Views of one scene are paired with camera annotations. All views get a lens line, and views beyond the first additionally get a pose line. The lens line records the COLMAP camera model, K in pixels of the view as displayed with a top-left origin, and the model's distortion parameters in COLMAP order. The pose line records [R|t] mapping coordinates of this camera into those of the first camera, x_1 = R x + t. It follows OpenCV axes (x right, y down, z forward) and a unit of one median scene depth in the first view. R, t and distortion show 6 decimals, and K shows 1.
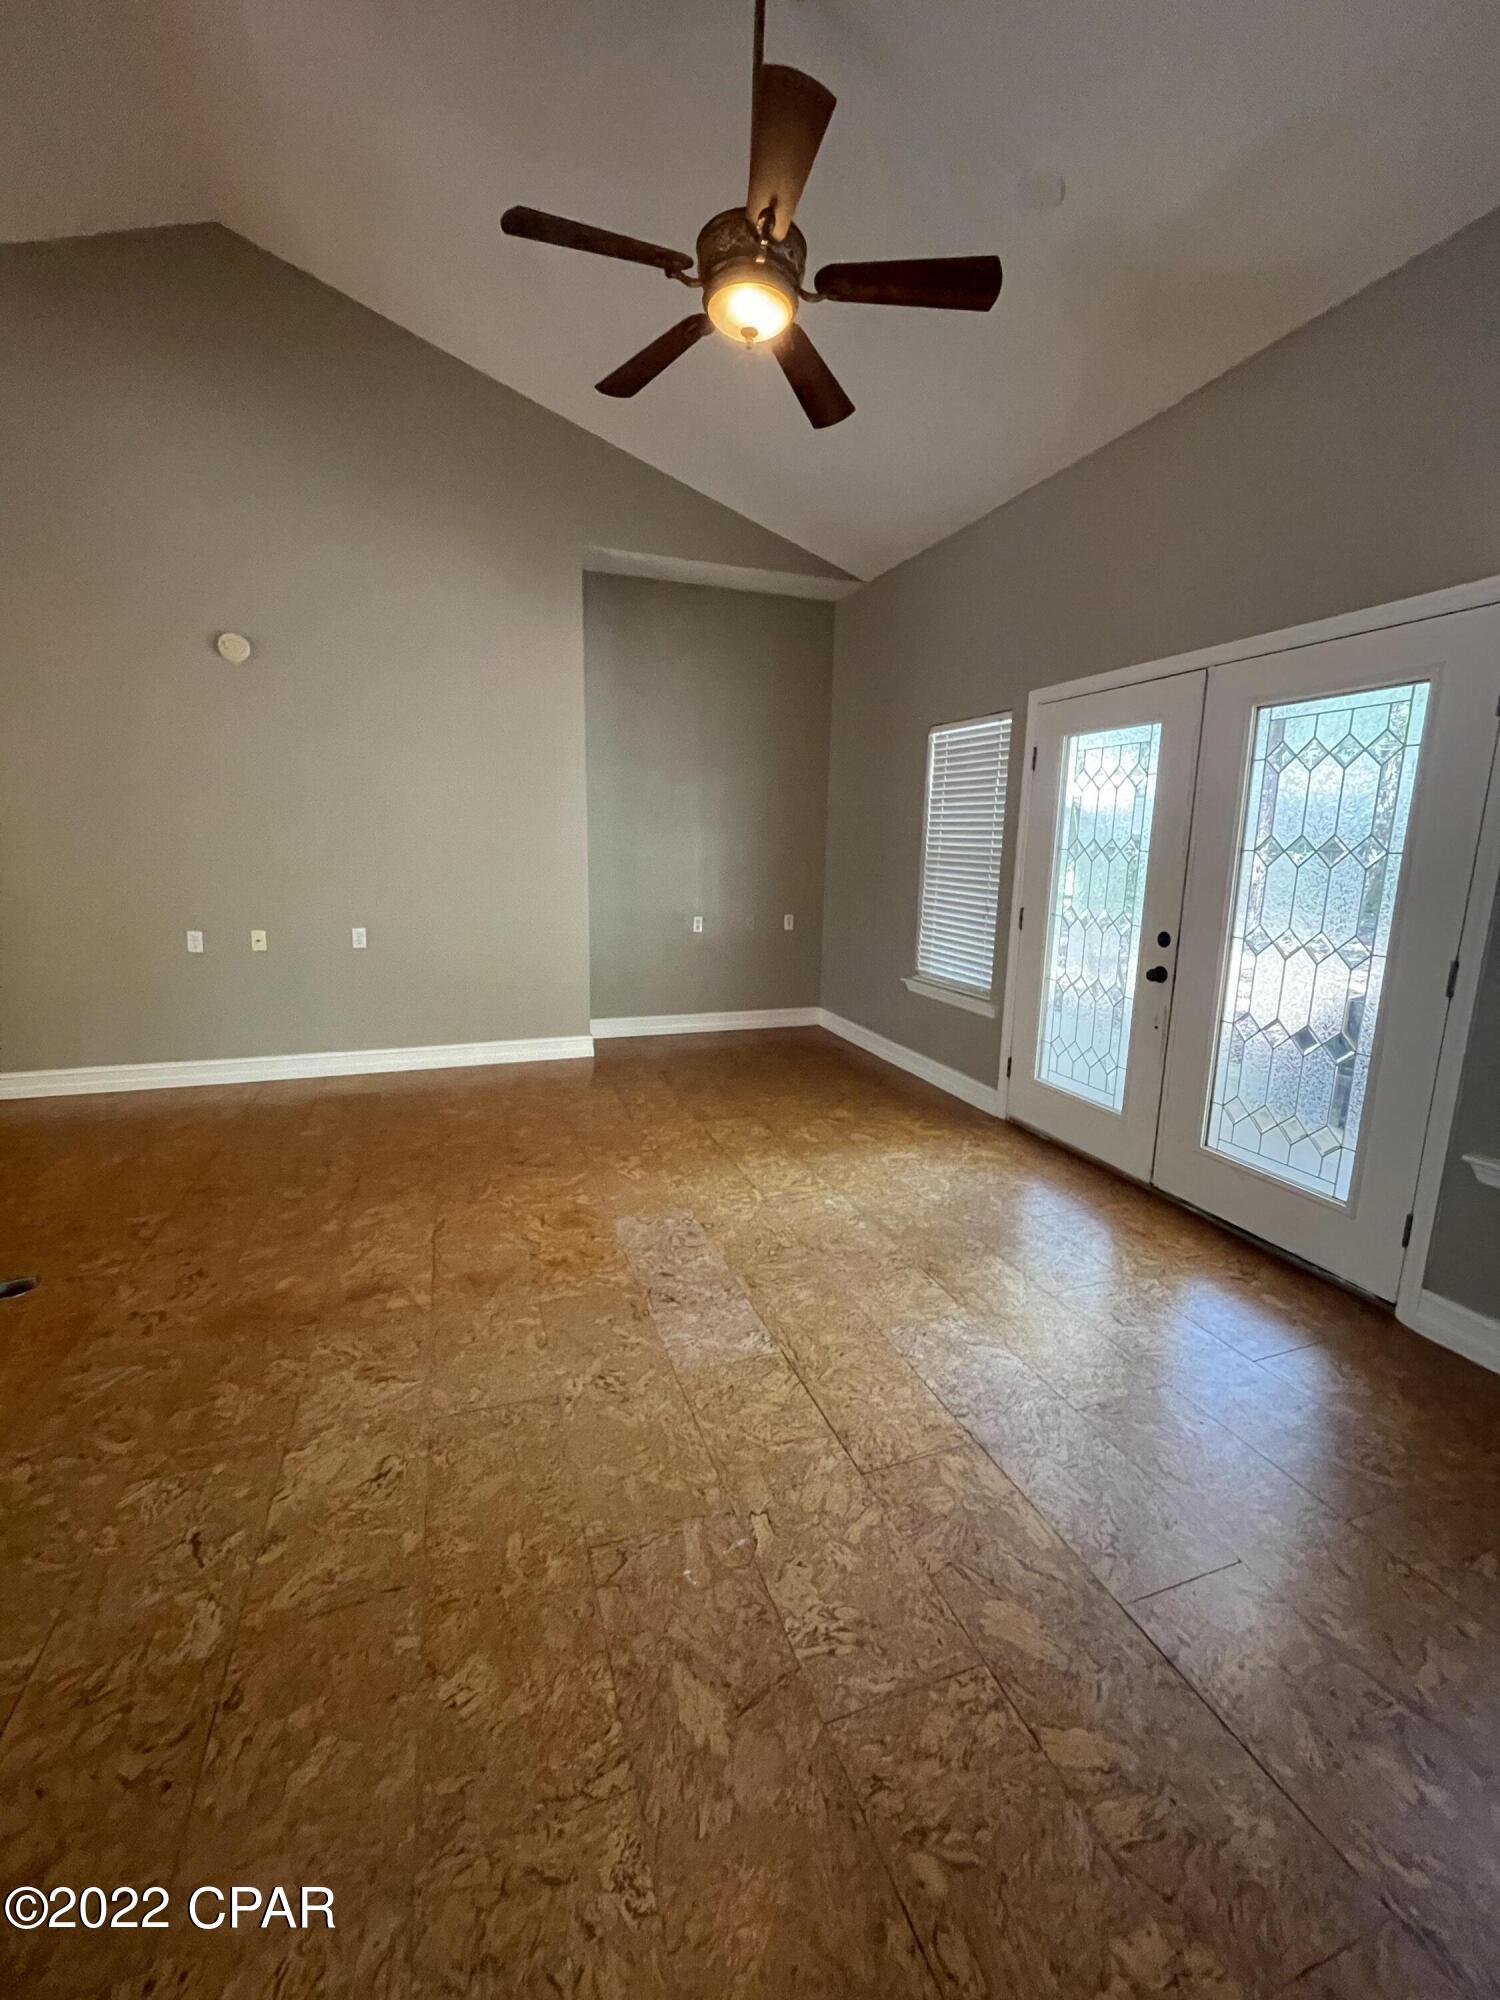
lens RADIAL K [[807.4, 0, 742.4], [0, 807.4, 990.9], [0, 0, 1]] dist [-0.003654, 0.001458]
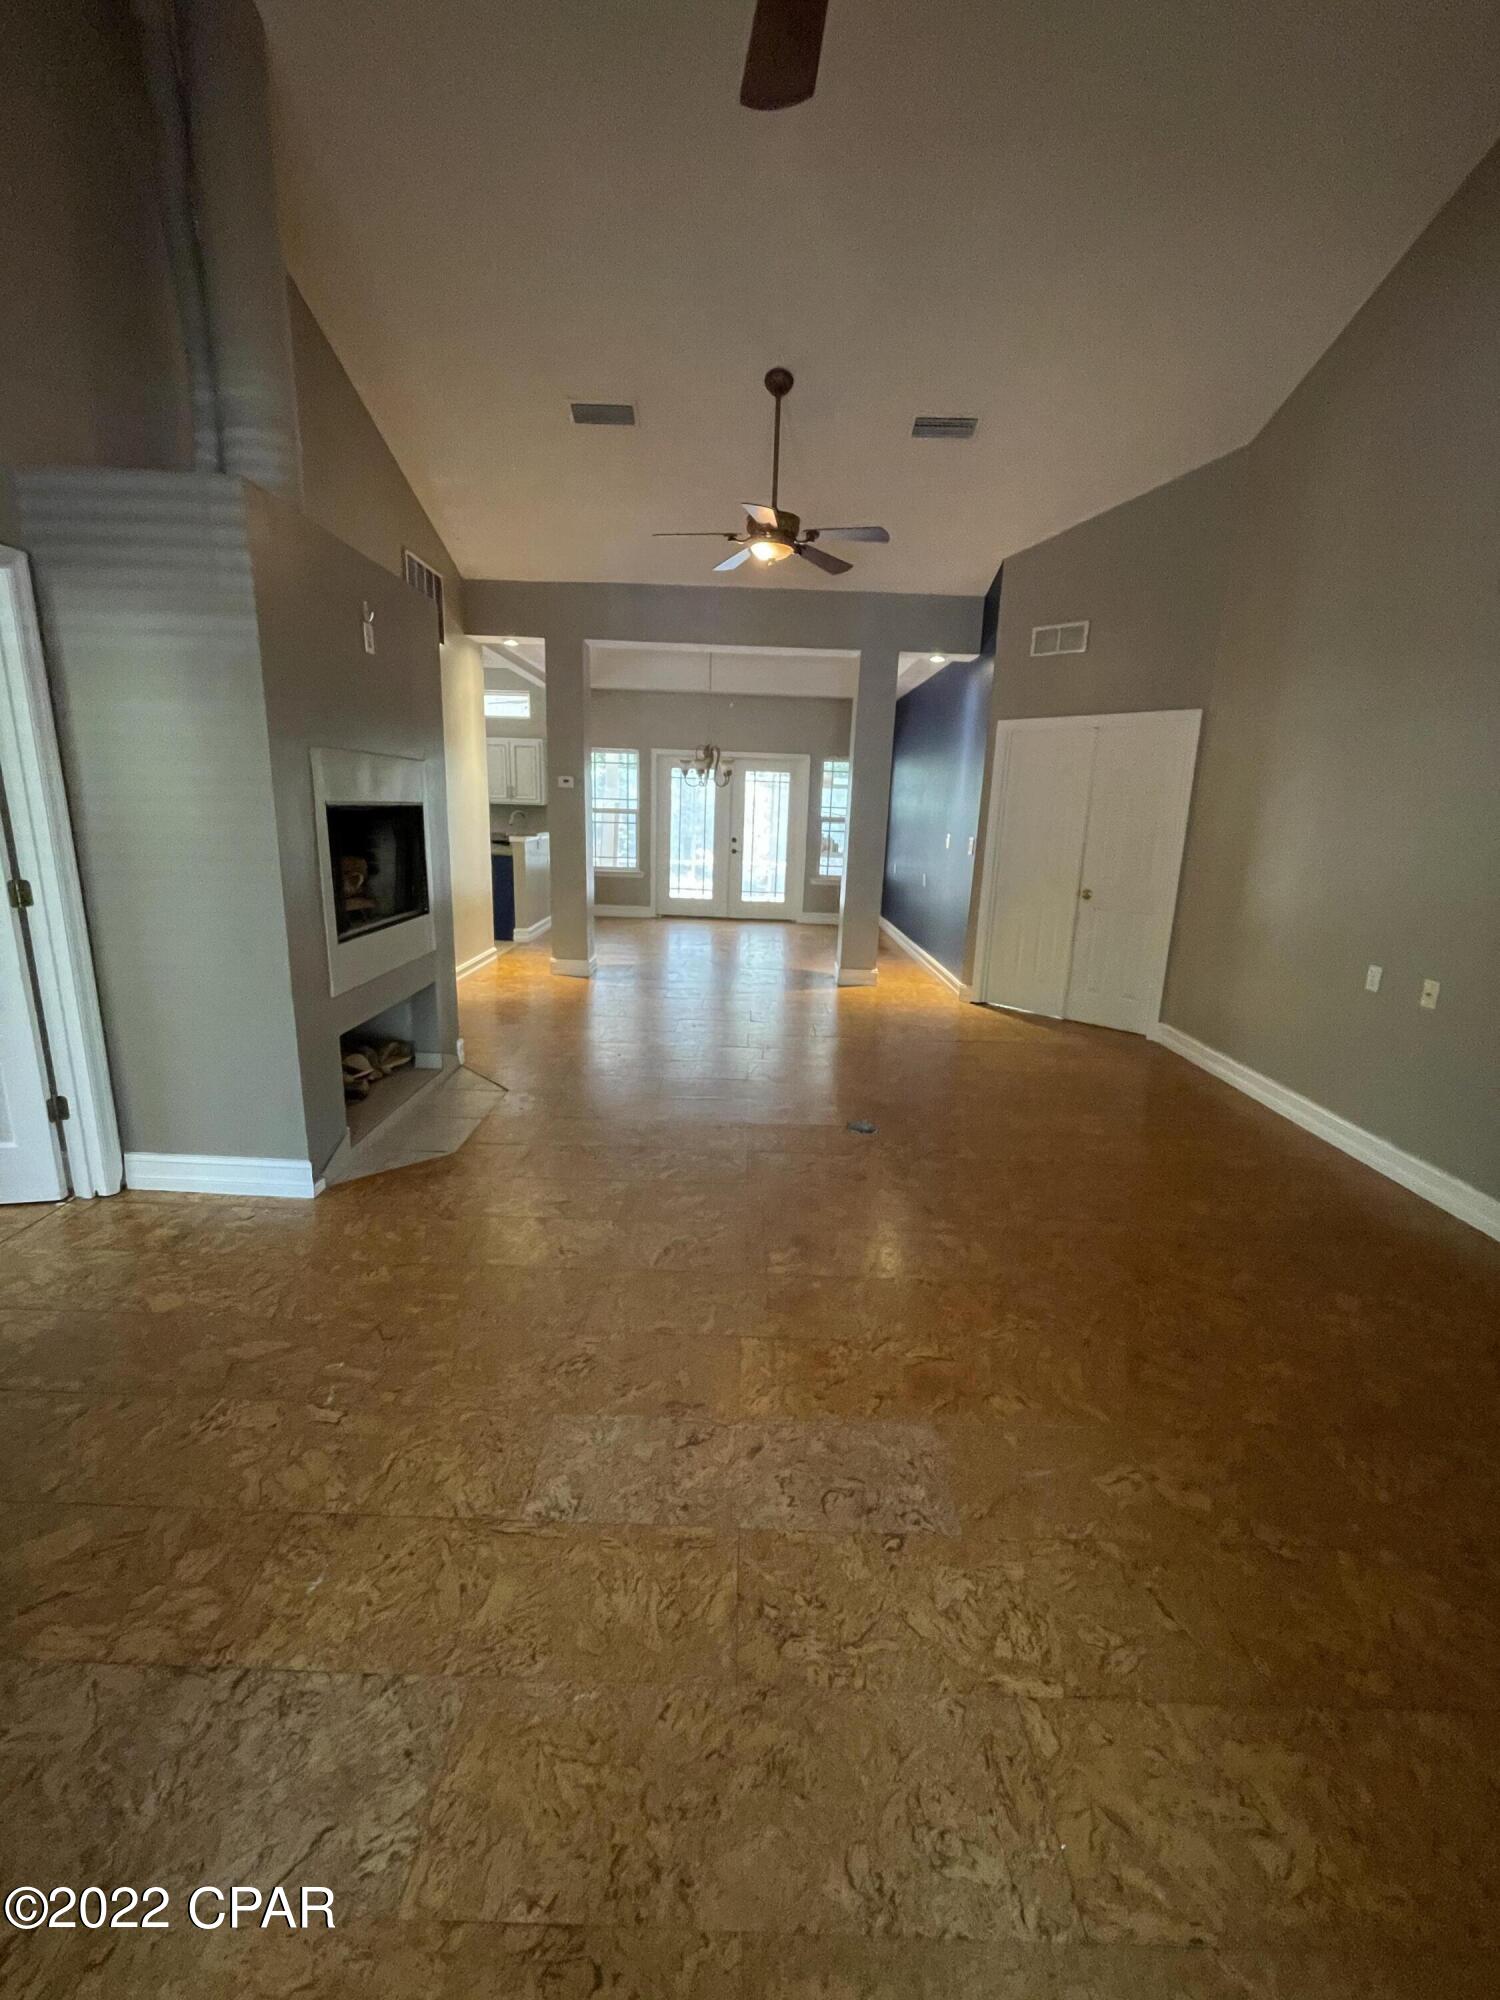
lens RADIAL K [[807.4, 0, 743.0], [0, 807.4, 999.7], [0, 0, 1]] dist [-0.003654, 0.001458]
pose [[-0.343904, 0.192714, -0.919017, 0.553929], [-0.213715, 0.936963, 0.276452, -0.244789], [0.914361, 0.291481, -0.281039, 1.226877]]
